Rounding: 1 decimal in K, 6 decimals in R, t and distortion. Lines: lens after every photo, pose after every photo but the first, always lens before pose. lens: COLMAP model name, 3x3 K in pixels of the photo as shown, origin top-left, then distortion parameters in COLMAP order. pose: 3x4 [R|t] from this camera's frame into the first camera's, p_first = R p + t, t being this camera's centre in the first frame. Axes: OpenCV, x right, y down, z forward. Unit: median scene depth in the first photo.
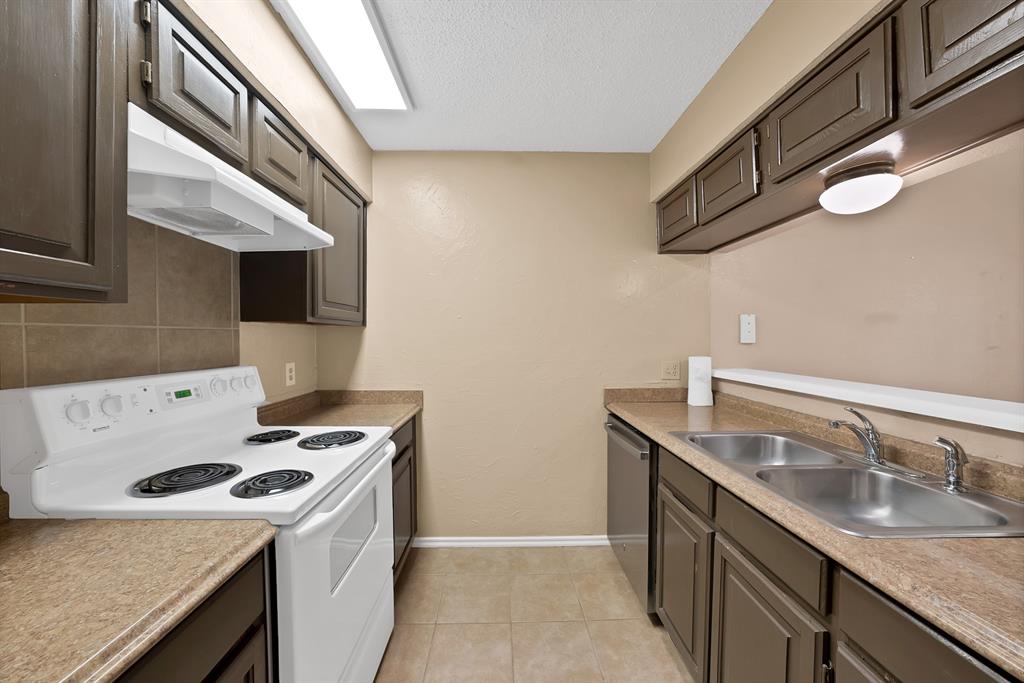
lens RADIAL K [[366.5, 0, 508.9], [0, 366.5, 337.8], [0, 0, 1]] dist [-0.025938, 0.007294]
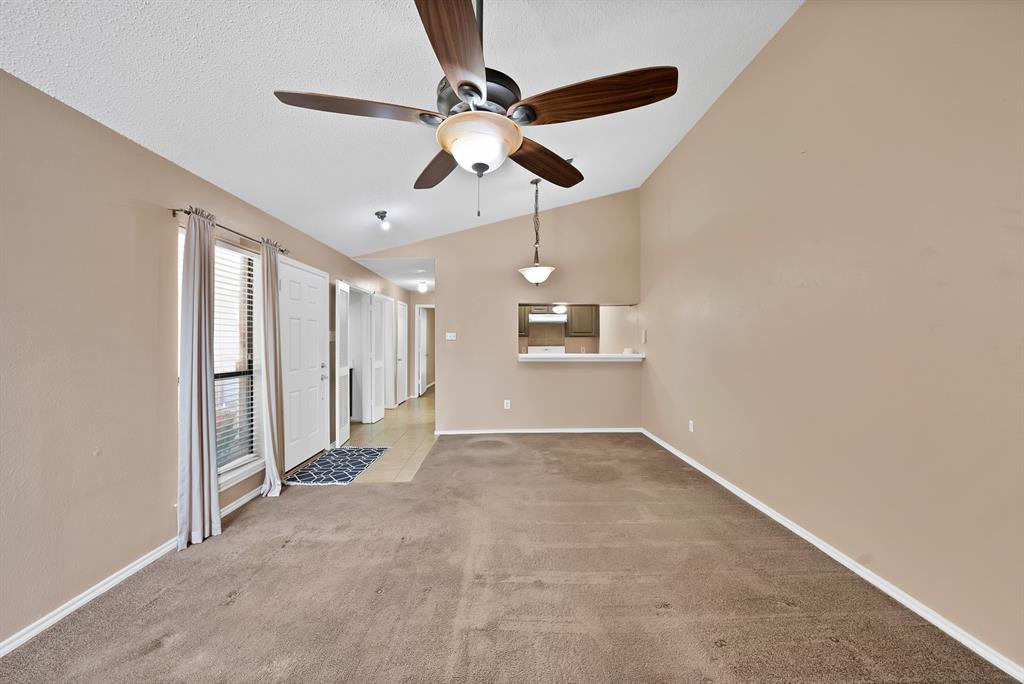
lens RADIAL K [[366.8, 0, 513.8], [0, 366.8, 337.2], [0, 0, 1]] dist [-0.017897, 0.000094]
pose [[0.009425, -0.007075, -0.999931, 6.921692], [-0.003585, 0.999968, -0.007109, -0.015415], [0.999949, 0.003652, 0.009399, 0.453664]]
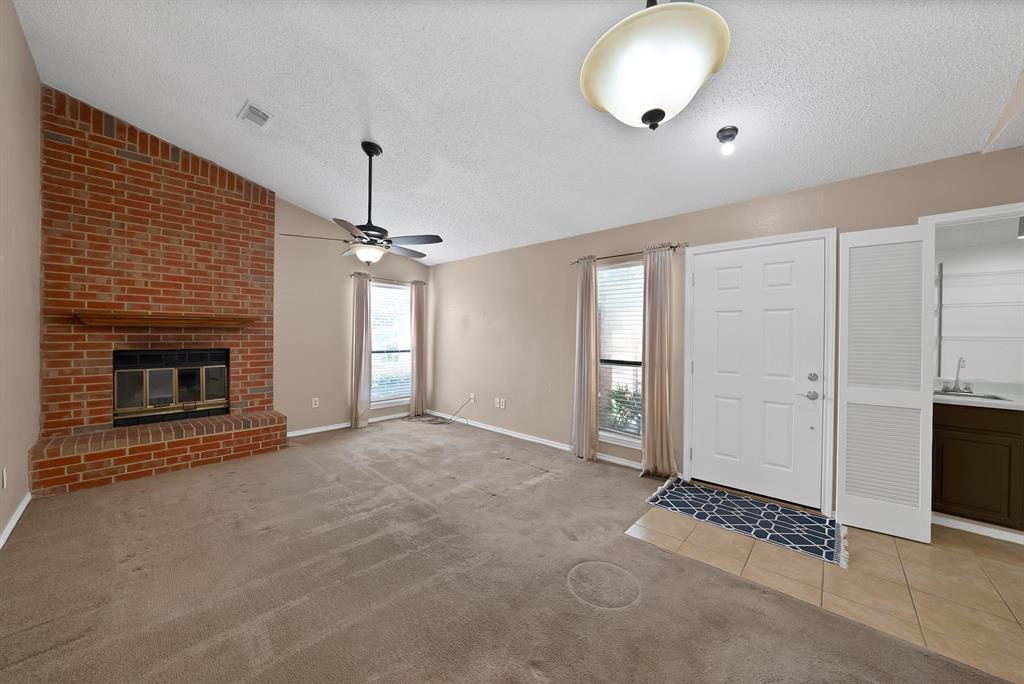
lens RADIAL K [[366.5, 0, 508.9], [0, 366.5, 338.3], [0, 0, 1]] dist [-0.025938, 0.007294]
pose [[-0.716549, -0.008557, 0.697484, 2.153823], [-0.002446, 0.999949, 0.009754, -0.017011], [-0.697532, 0.005283, -0.716534, 1.865254]]
